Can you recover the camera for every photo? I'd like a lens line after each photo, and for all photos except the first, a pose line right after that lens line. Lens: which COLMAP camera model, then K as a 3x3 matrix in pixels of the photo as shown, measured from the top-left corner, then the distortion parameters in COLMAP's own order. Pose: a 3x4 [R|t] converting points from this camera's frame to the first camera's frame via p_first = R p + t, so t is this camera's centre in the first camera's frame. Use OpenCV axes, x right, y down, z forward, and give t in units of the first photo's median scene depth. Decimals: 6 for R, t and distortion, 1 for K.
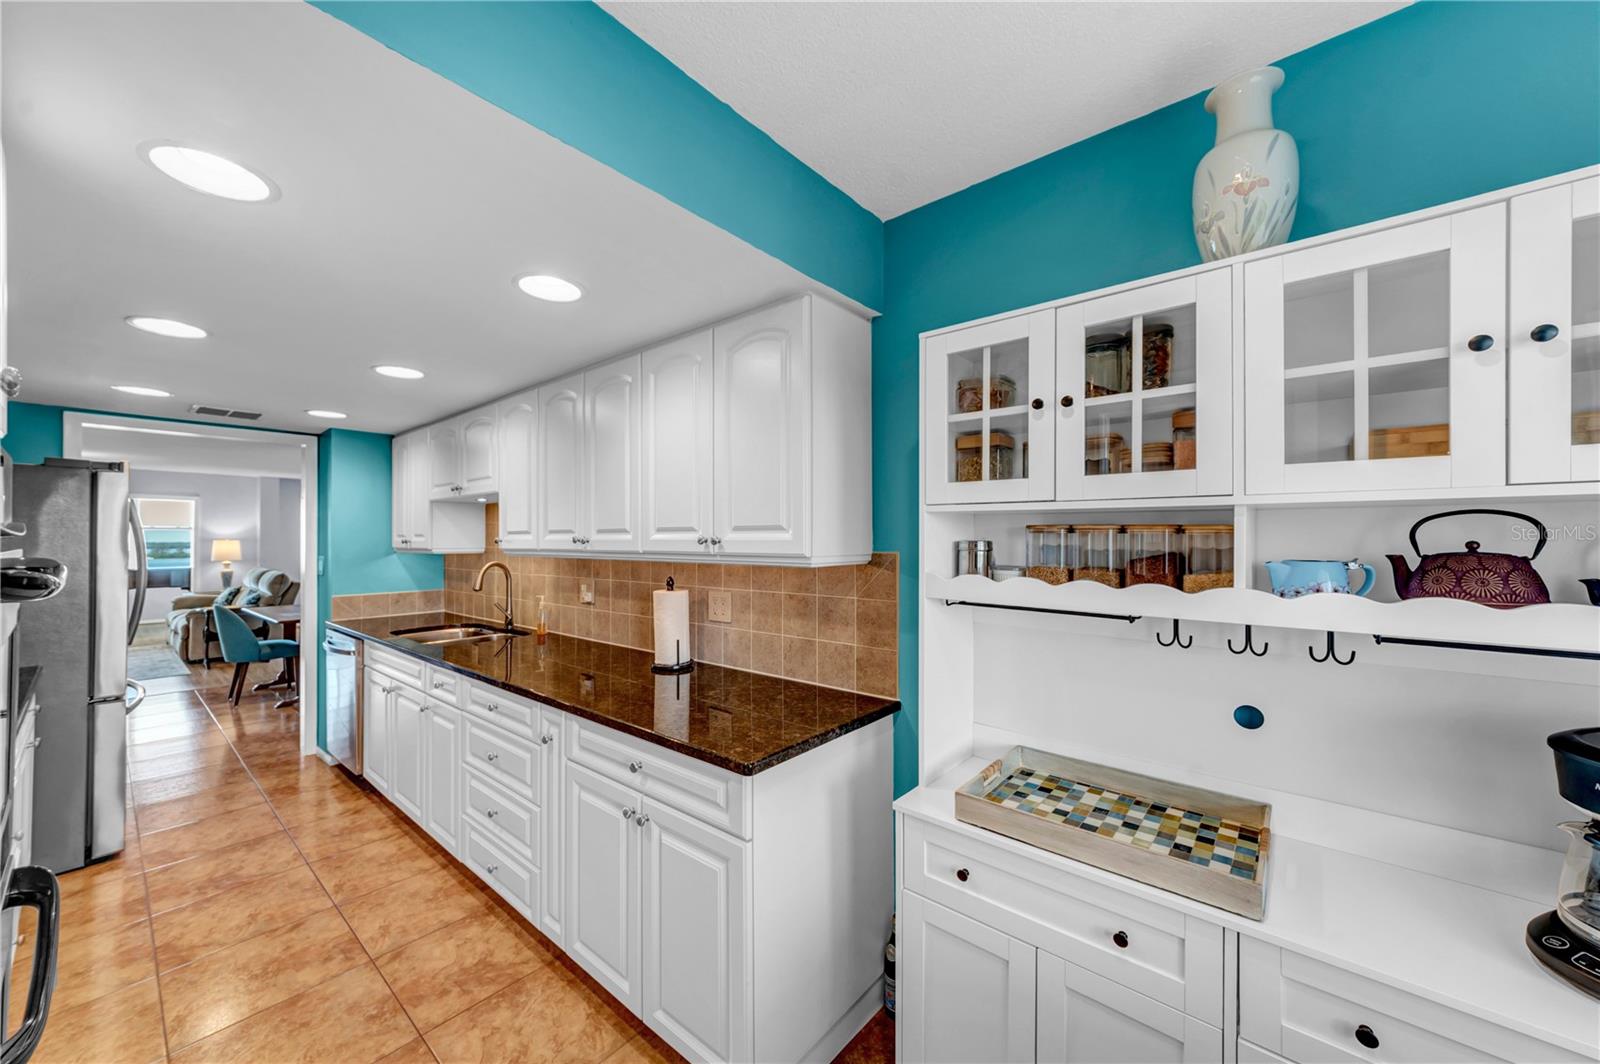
lens RADIAL K [[594.1, 0, 800.0], [0, 594.1, 532.0], [0, 0, 1]] dist [0.002105, -0.000184]
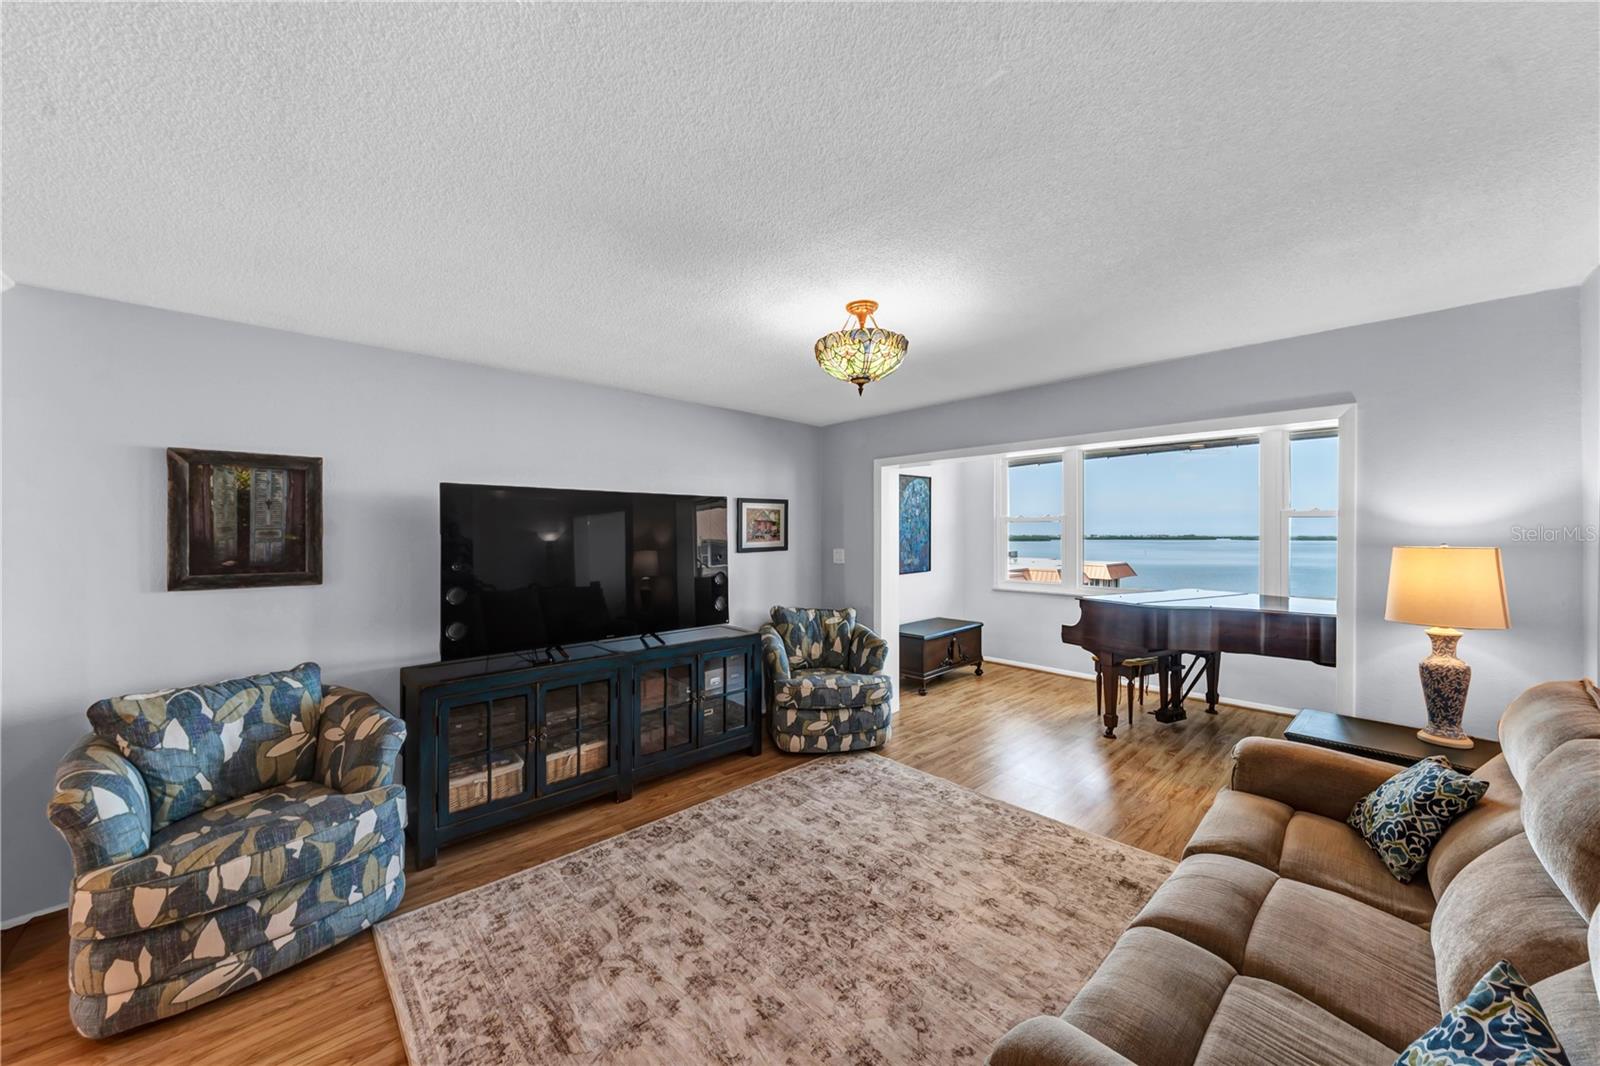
lens RADIAL K [[577.0, 0, 780.2], [0, 577.0, 530.3], [0, 0, 1]] dist [-0.001513, 0.002505]
pose [[-0.126579, -0.005451, -0.991942, -2.285492], [0.005312, 0.999967, -0.006173, 0.022563], [0.991942, -0.006051, -0.126546, 2.522353]]
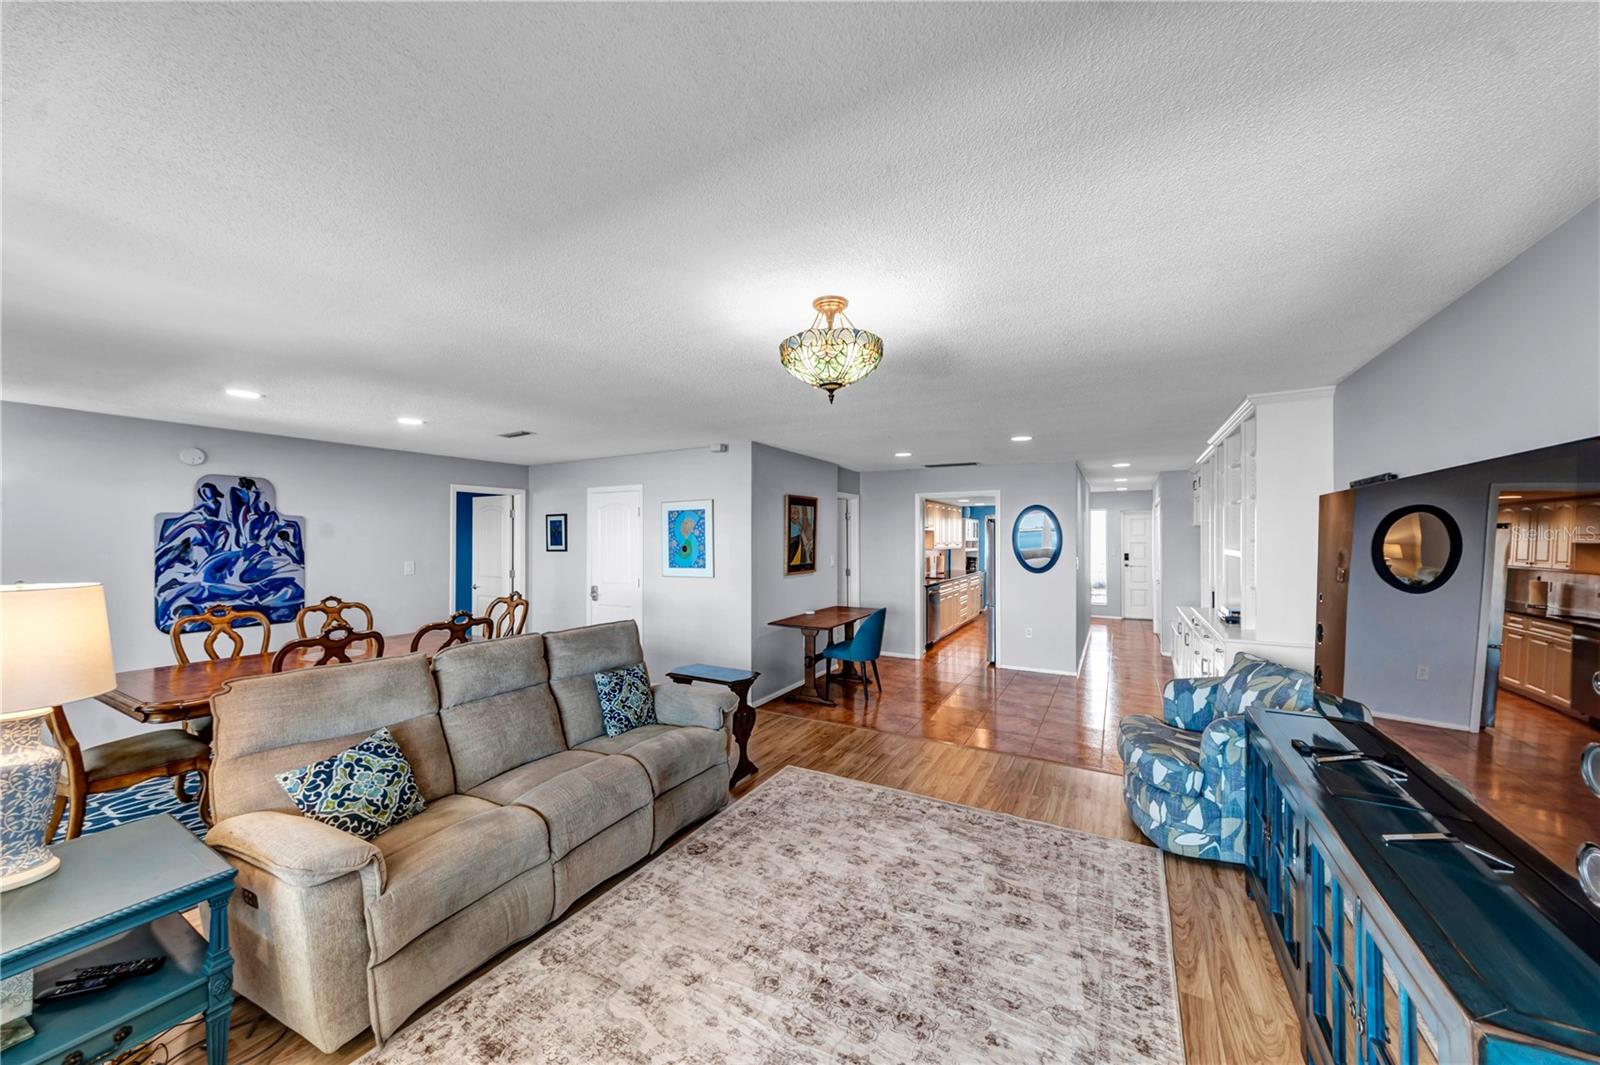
lens RADIAL K [[596.8, 0, 772.5], [0, 596.8, 537.2], [0, 0, 1]] dist [0.001154, -0.000048]
pose [[-0.167276, -0.003100, 0.985905, -4.037340], [-0.007379, 0.999971, 0.001892, -0.010051], [-0.985883, -0.006958, -0.167294, 2.759706]]
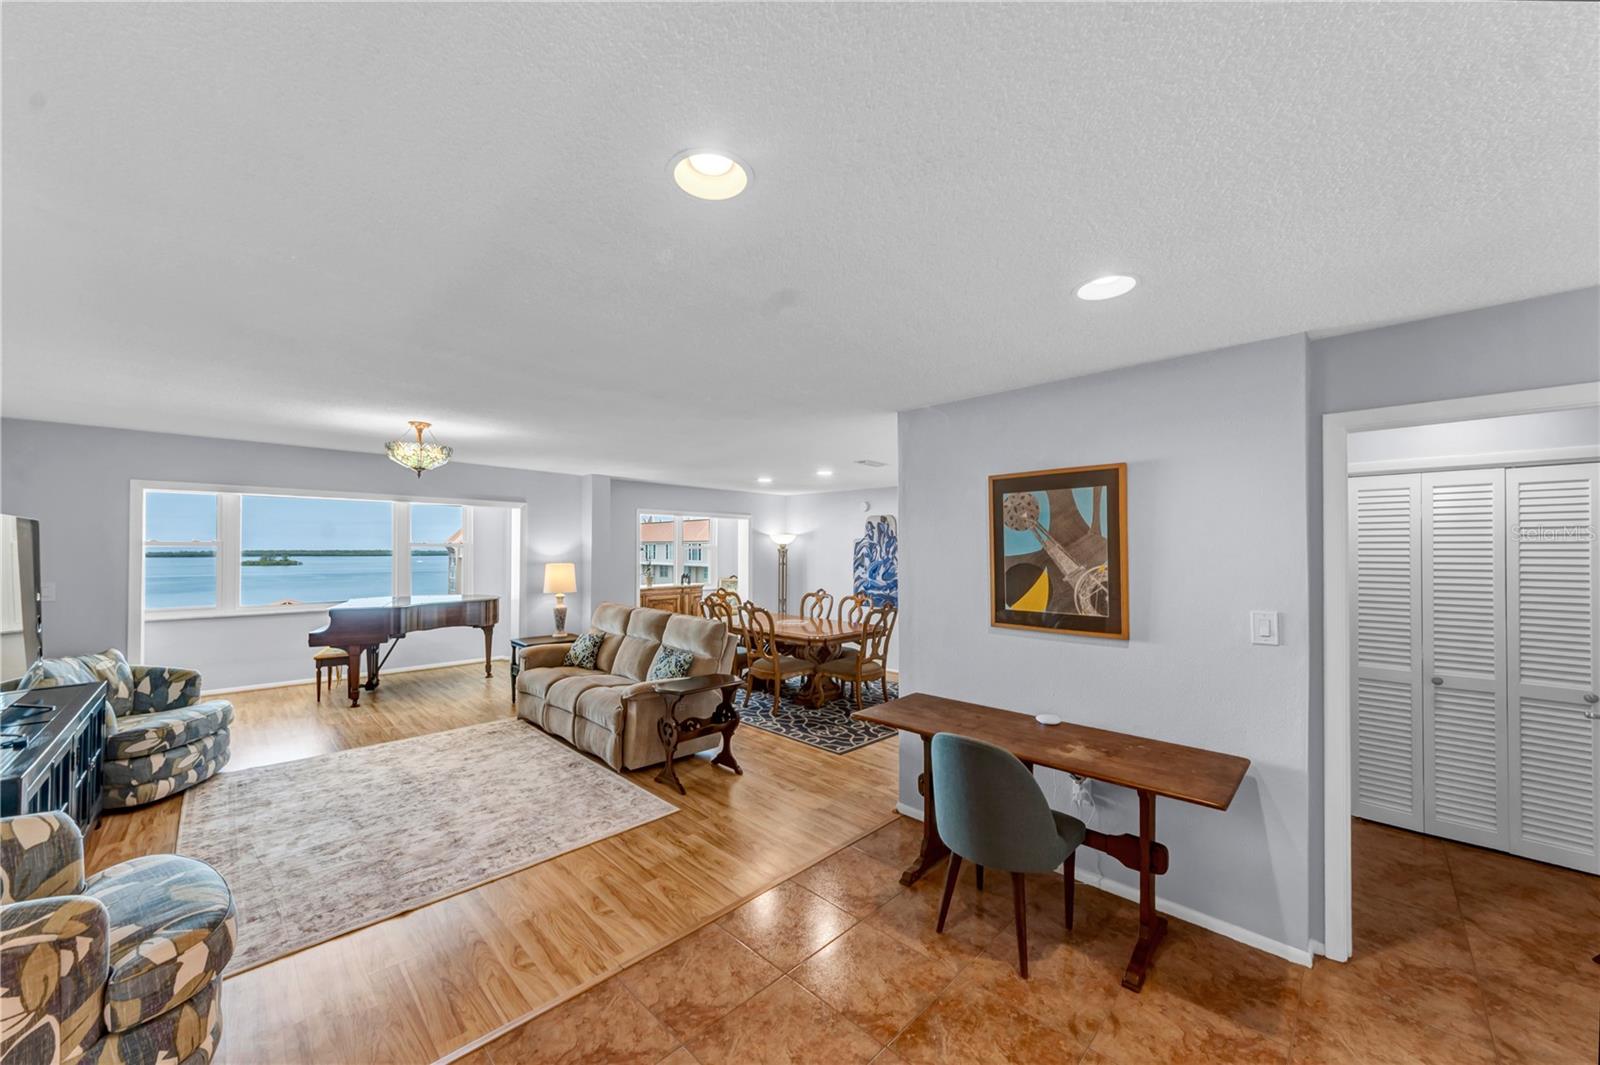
lens RADIAL K [[571.6, 0, 797.5], [0, 571.6, 546.0], [0, 0, 1]] dist [-0.002991, 0.000393]
pose [[0.996660, 0.000416, -0.081660, -2.122135], [-0.000516, 0.999999, -0.001199, -0.023685], [0.081660, 0.001237, 0.996659, 1.146195]]
